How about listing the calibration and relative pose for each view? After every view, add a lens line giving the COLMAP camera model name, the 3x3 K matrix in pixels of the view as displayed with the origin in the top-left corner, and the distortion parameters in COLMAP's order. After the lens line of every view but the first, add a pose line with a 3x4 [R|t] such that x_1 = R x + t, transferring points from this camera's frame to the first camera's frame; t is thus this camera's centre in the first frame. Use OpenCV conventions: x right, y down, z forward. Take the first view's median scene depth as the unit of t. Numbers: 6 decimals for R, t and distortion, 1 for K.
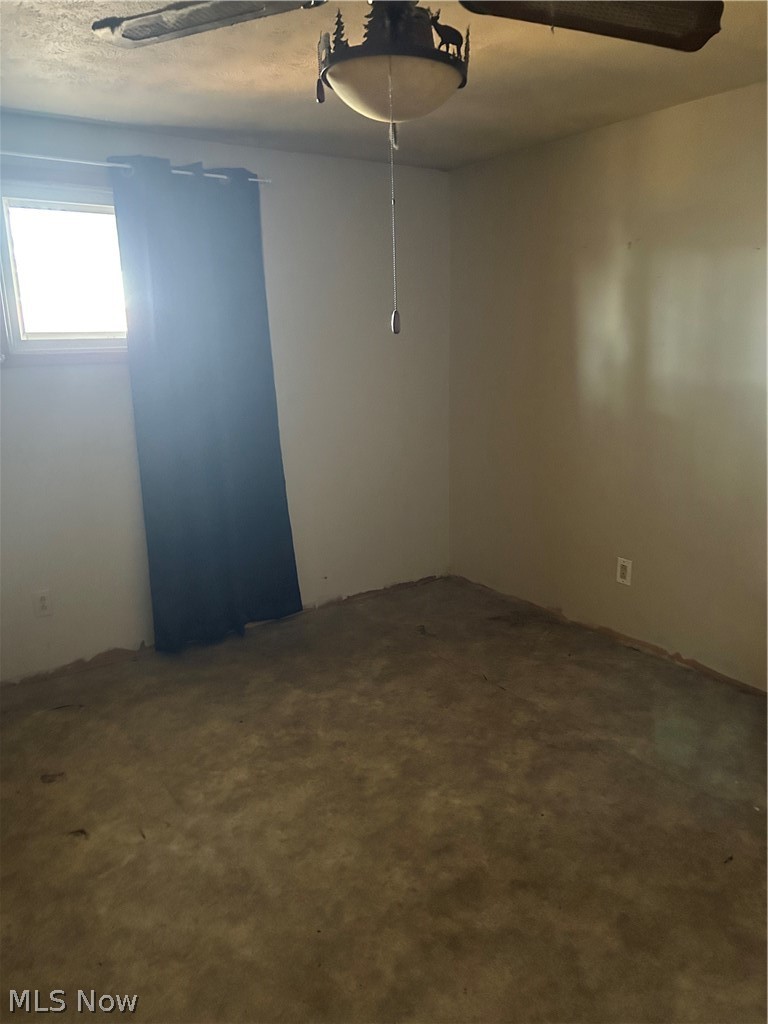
lens RADIAL K [[759.4, 0, 386.4], [0, 759.4, 517.8], [0, 0, 1]] dist [0.039929, -0.042573]
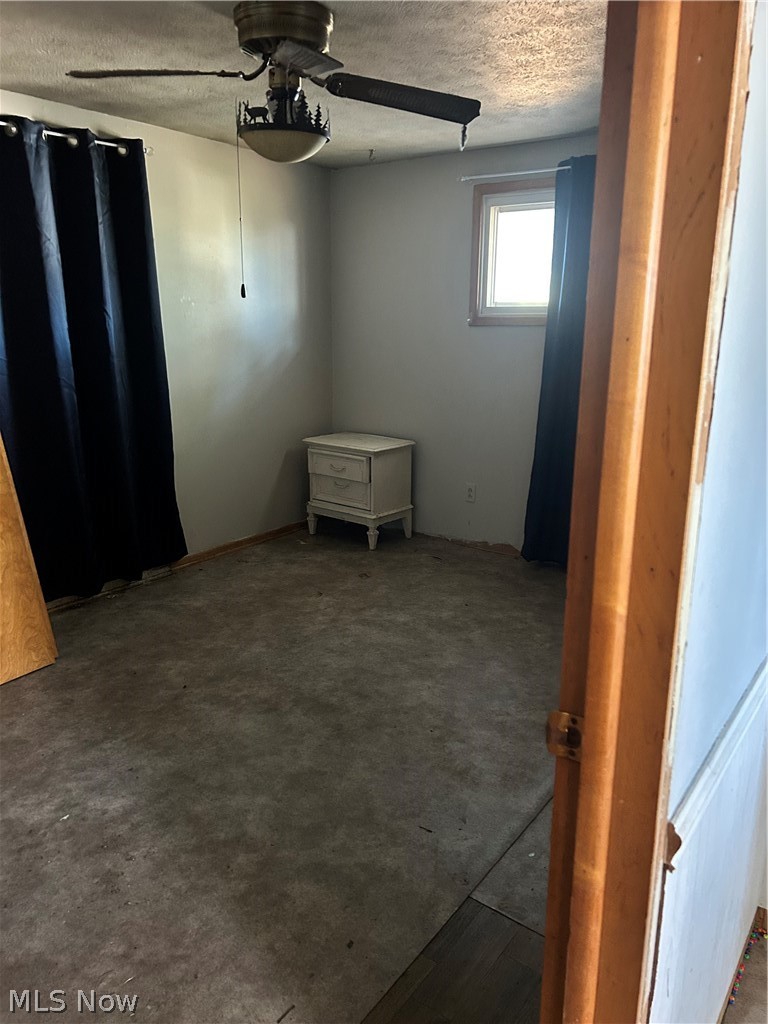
lens RADIAL K [[759.4, 0, 389.3], [0, 759.4, 508.1], [0, 0, 1]] dist [0.039929, -0.042573]
pose [[0.327191, 0.252958, -0.910471, 1.092907], [-0.235844, 0.954873, 0.180541, -0.110070], [0.915054, 0.155658, 0.372085, 0.460108]]
